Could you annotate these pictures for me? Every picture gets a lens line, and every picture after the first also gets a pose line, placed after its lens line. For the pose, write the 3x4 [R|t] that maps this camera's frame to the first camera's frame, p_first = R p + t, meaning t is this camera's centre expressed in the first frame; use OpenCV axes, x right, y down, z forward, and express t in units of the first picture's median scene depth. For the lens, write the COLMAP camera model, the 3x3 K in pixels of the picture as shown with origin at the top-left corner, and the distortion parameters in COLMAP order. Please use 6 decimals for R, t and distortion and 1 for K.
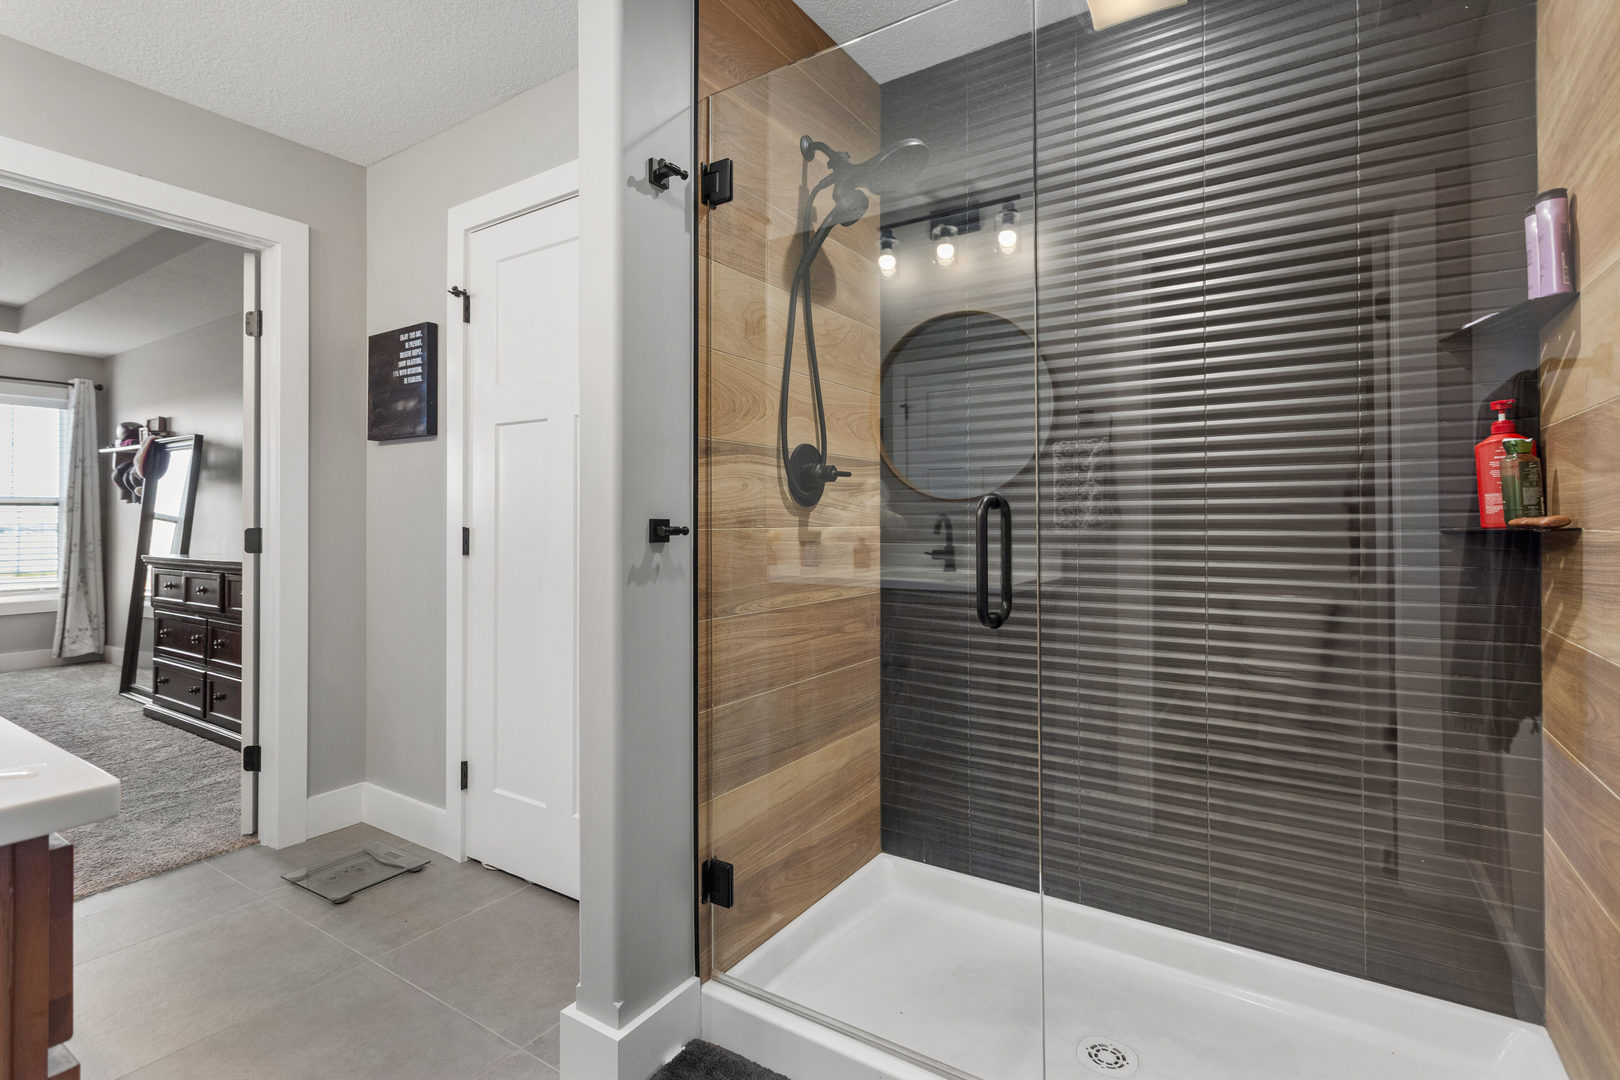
lens RADIAL K [[796.7, 0, 813.3], [0, 796.7, 529.5], [0, 0, 1]] dist [0.001454, 0.002331]
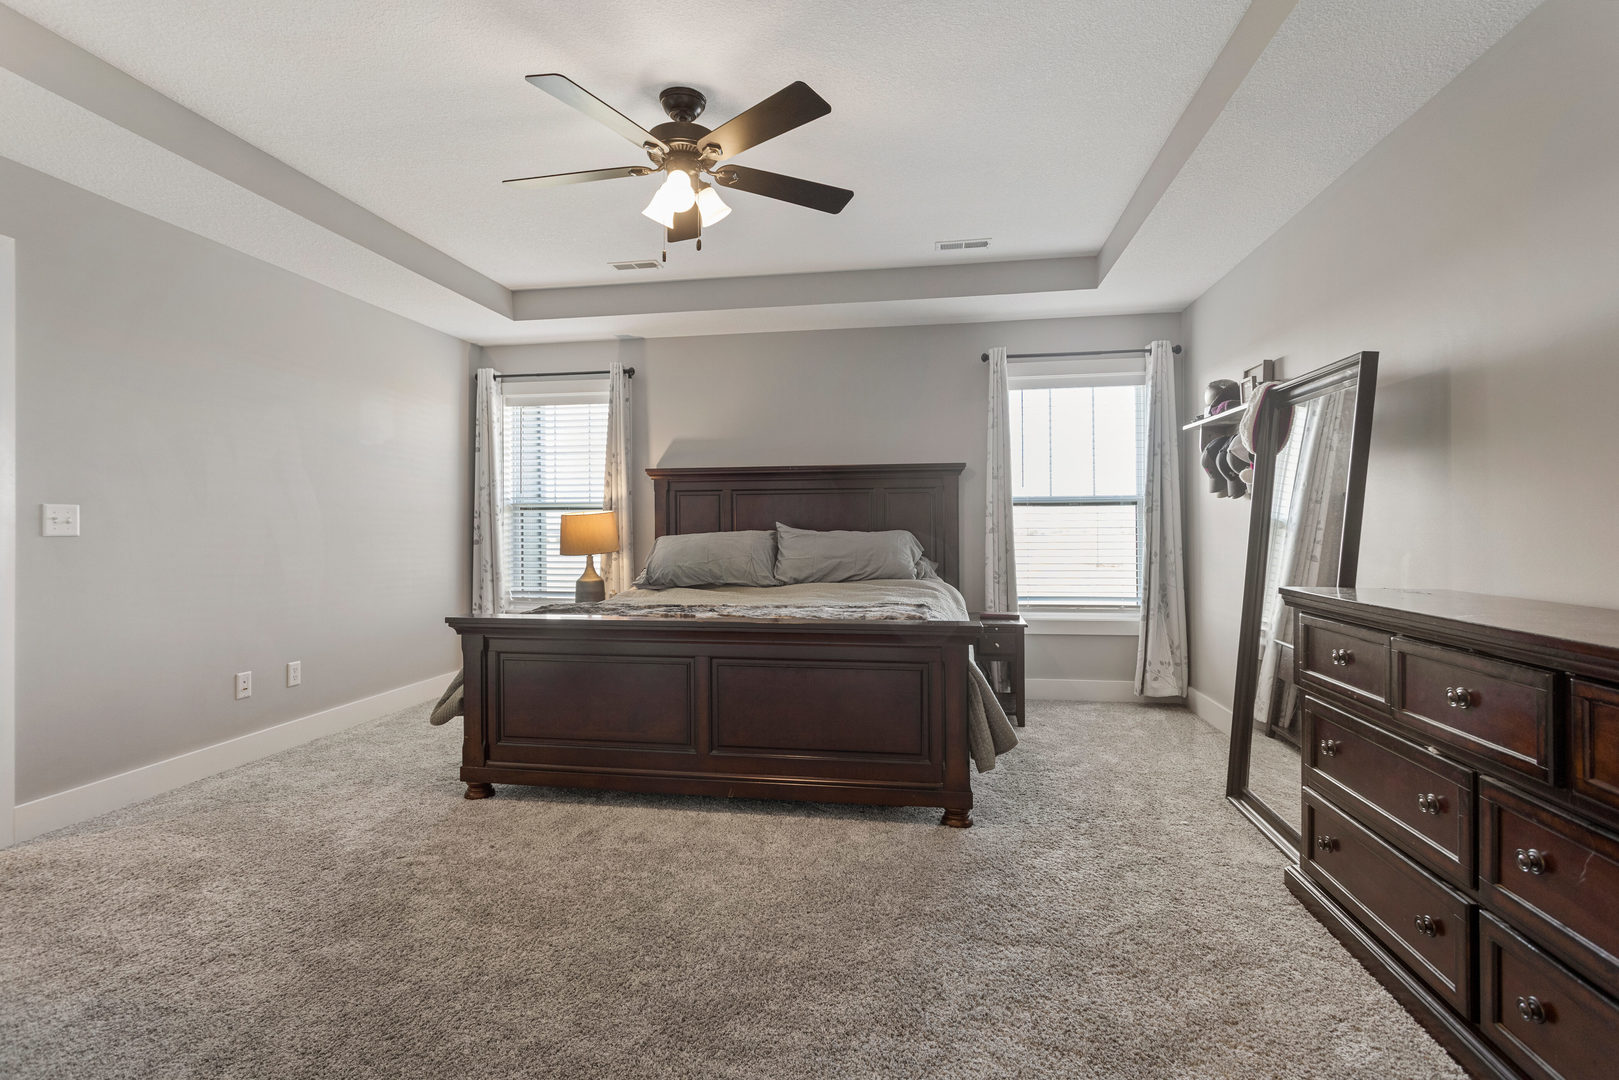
lens RADIAL K [[796.2, 0, 806.3], [0, 796.2, 536.2], [0, 0, 1]] dist [0.001454, 0.002331]
pose [[0.426459, 0.000094, -0.904507, -0.367136], [0.015625, 0.999850, 0.007471, -0.009404], [0.904372, -0.017319, 0.426394, 0.361737]]
